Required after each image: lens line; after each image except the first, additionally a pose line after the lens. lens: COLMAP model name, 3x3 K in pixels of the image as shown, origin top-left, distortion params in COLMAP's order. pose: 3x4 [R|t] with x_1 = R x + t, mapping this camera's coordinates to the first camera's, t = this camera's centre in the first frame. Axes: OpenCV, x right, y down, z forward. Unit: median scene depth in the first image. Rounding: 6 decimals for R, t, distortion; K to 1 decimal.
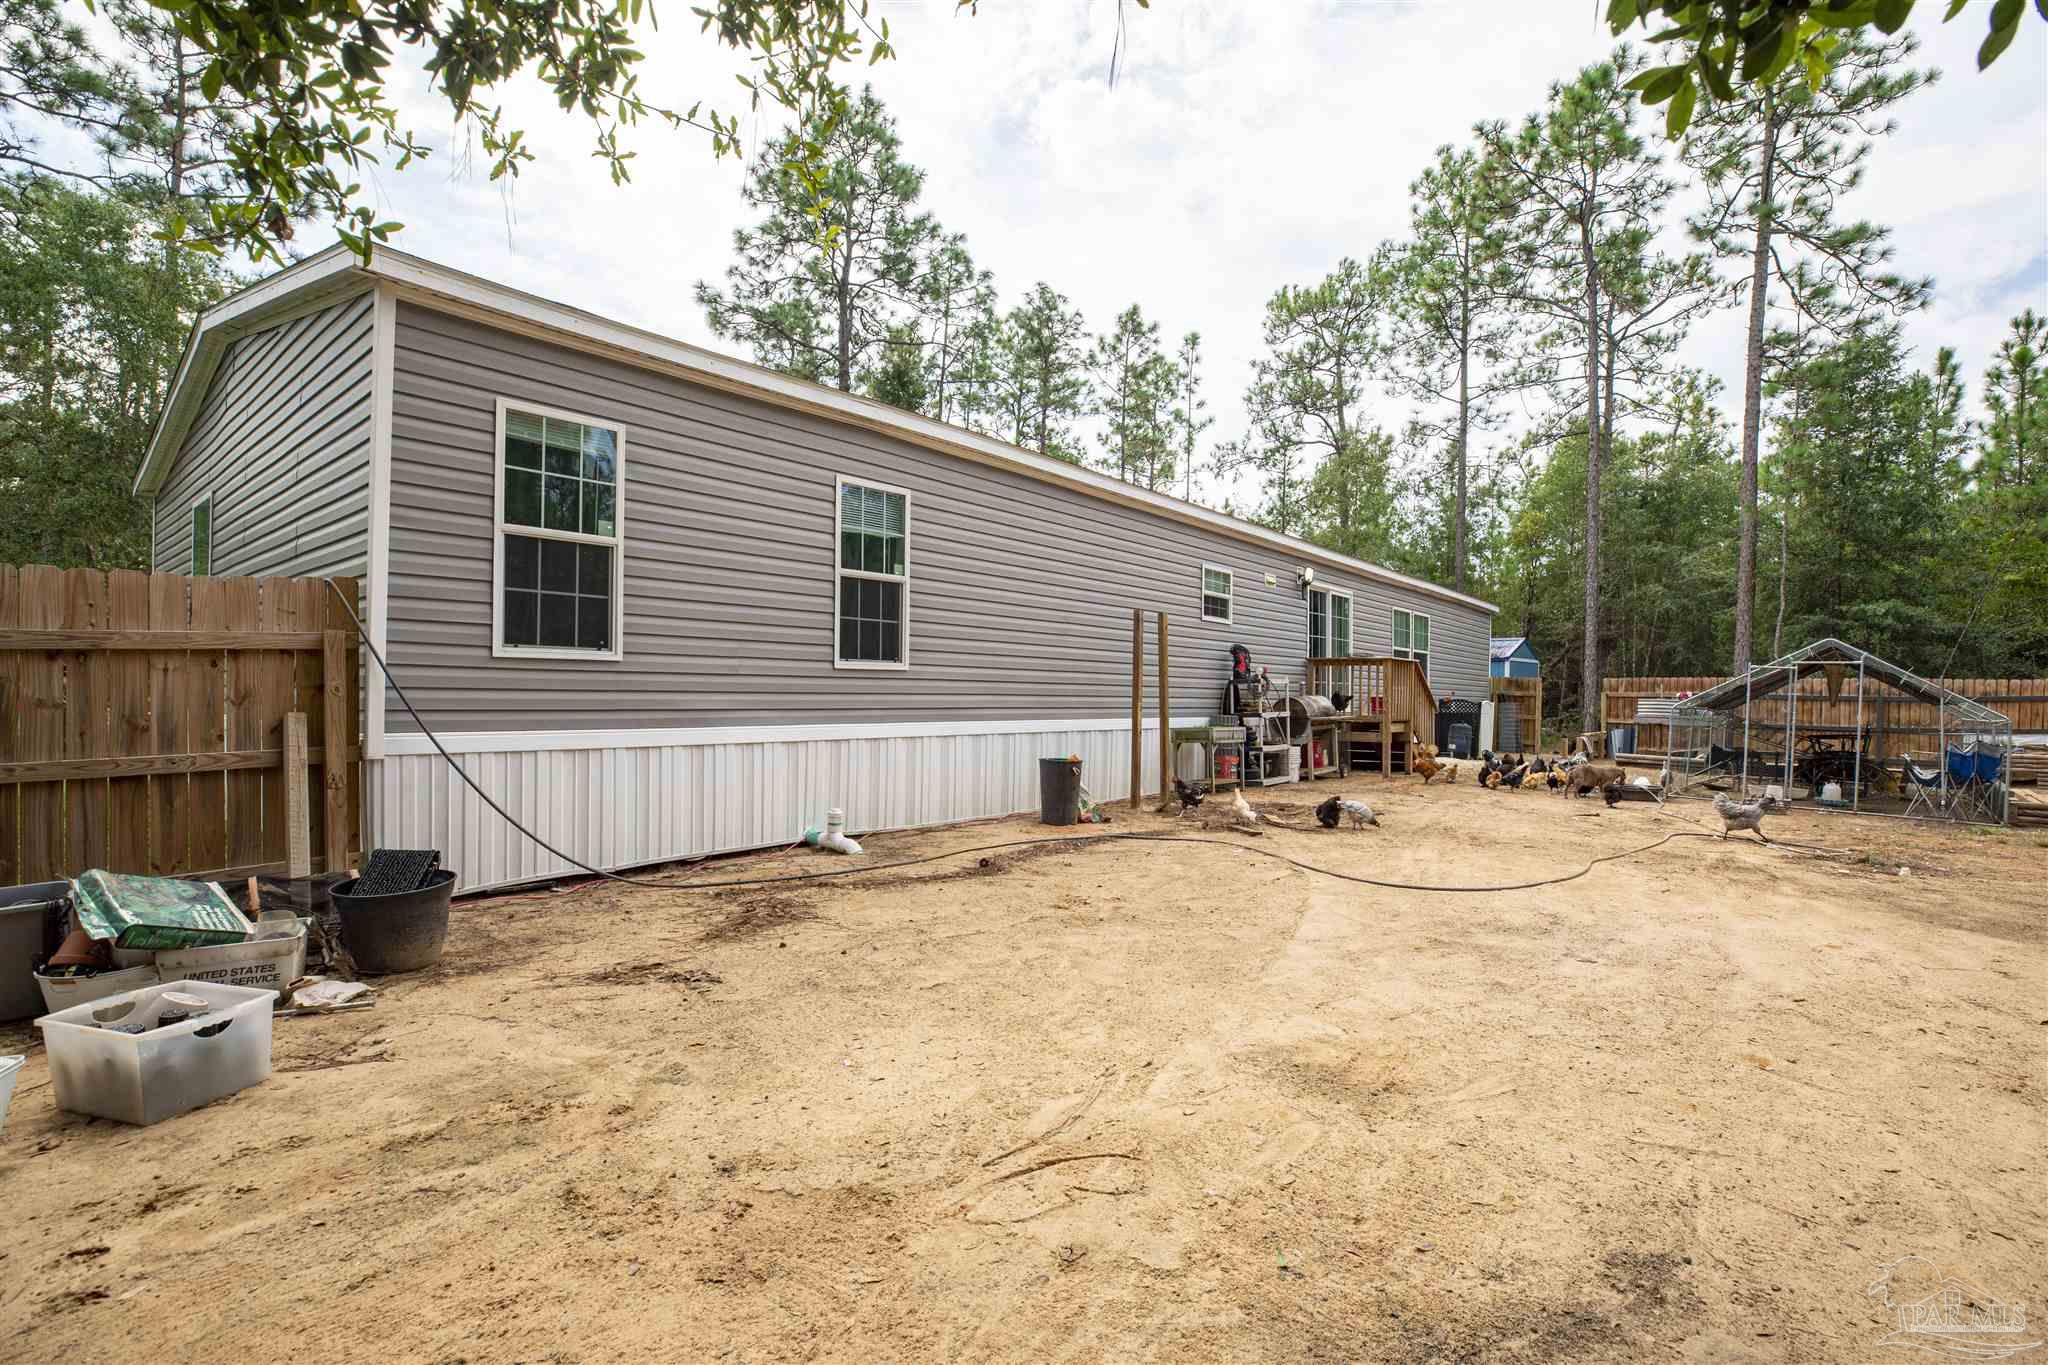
lens RADIAL K [[990.2, 0, 1025.4], [0, 990.2, 708.7], [0, 0, 1]] dist [-0.053321, 0.019920]
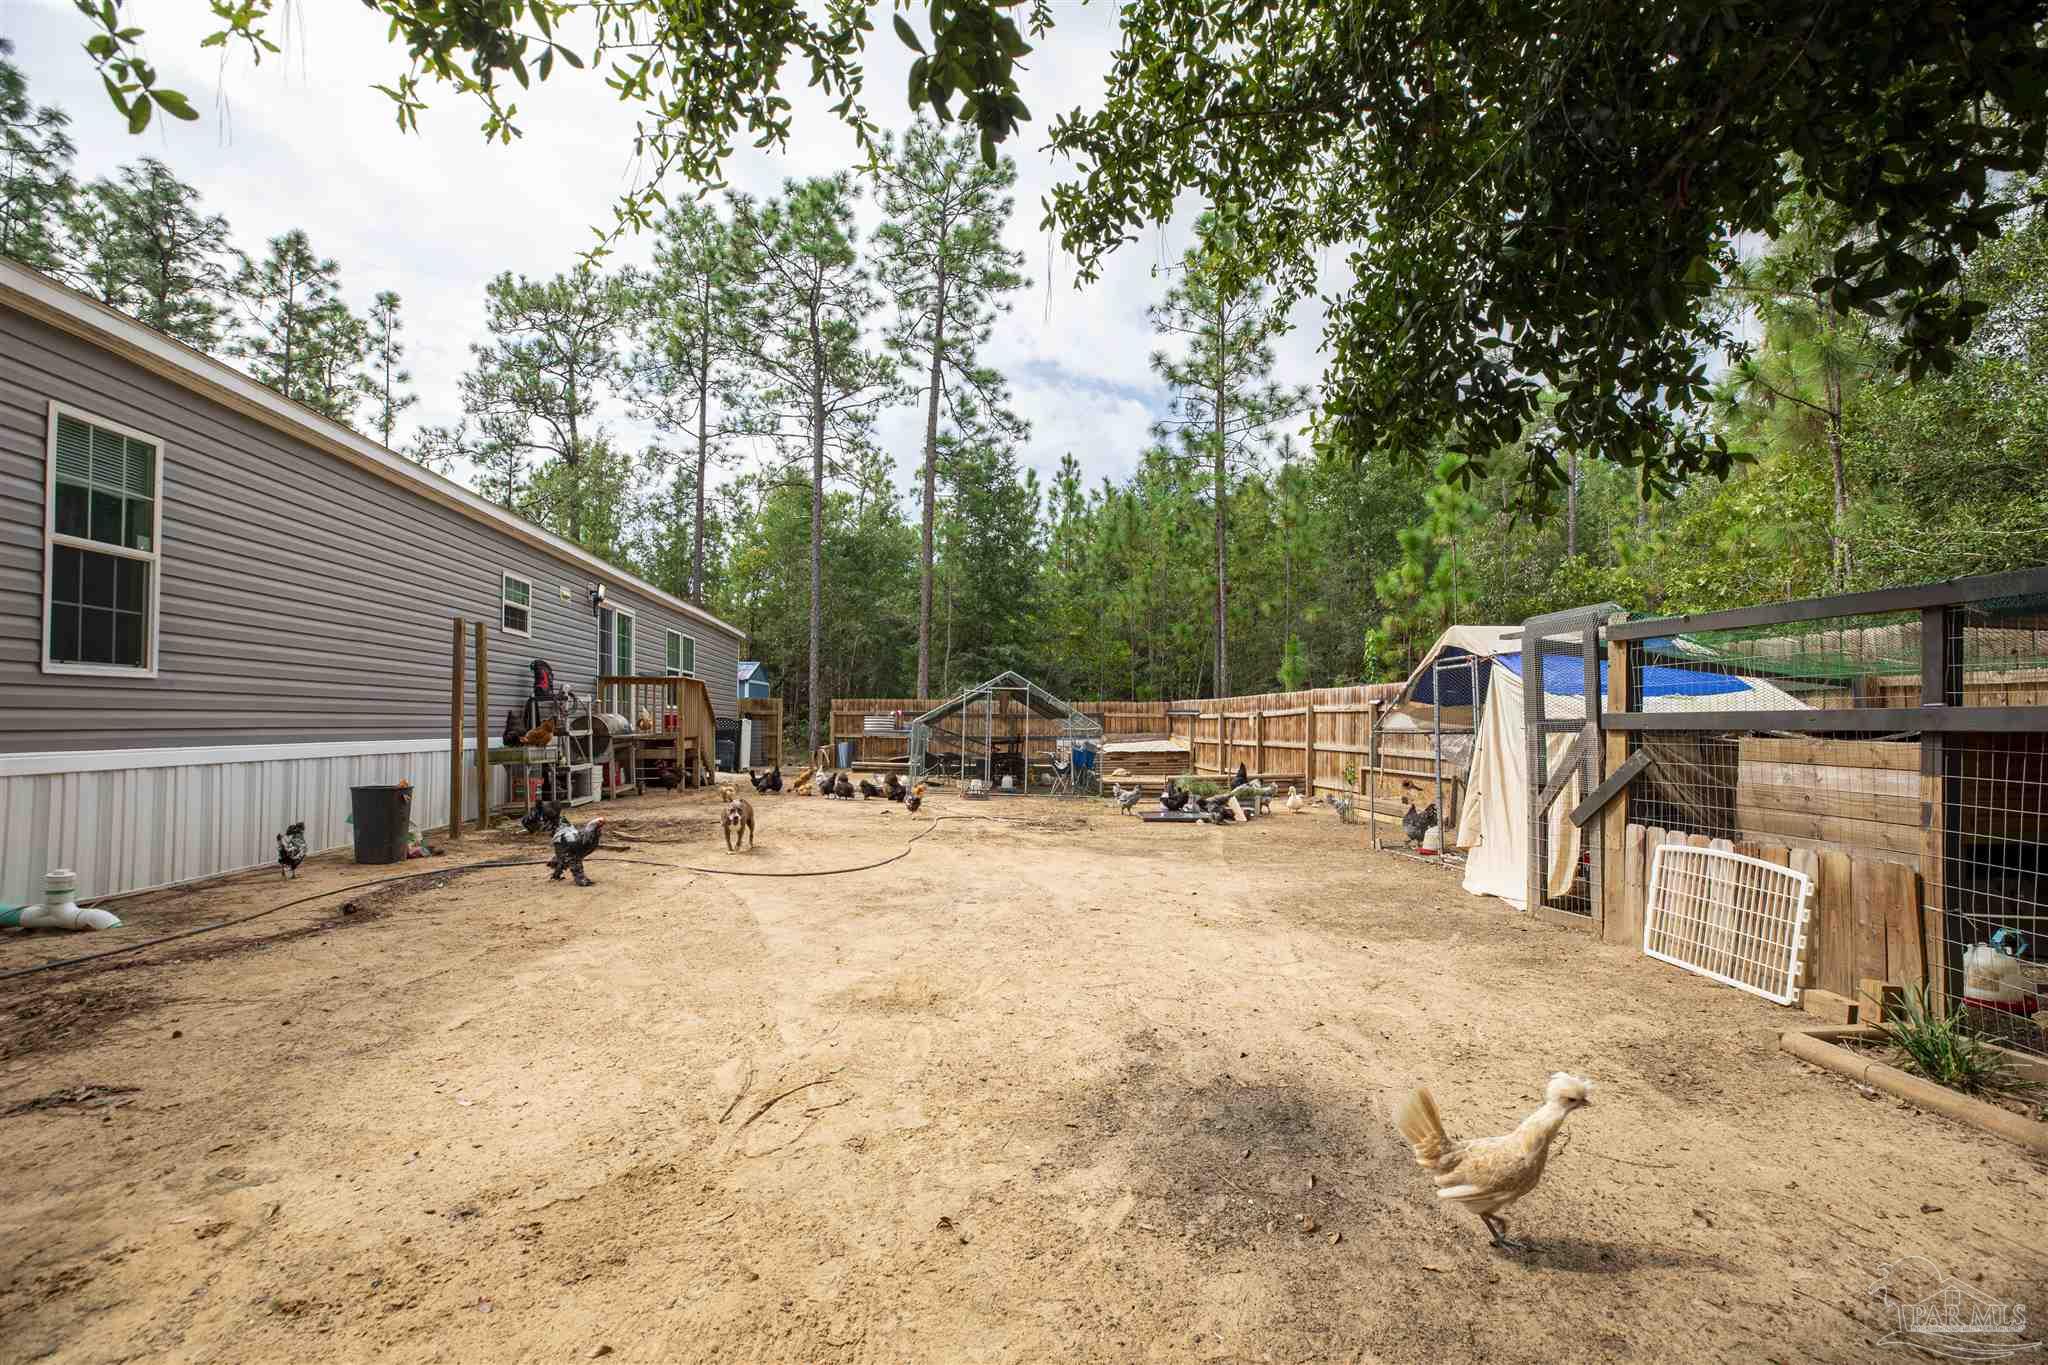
lens RADIAL K [[1127.3, 0, 1026.0], [0, 1127.3, 693.9], [0, 0, 1]] dist [-0.061661, 0.033166]
pose [[0.630649, 0.014604, 0.775931, -0.319333], [0.014983, 0.999407, -0.030988, 0.008094], [-0.775923, 0.031168, 0.630057, -0.035445]]
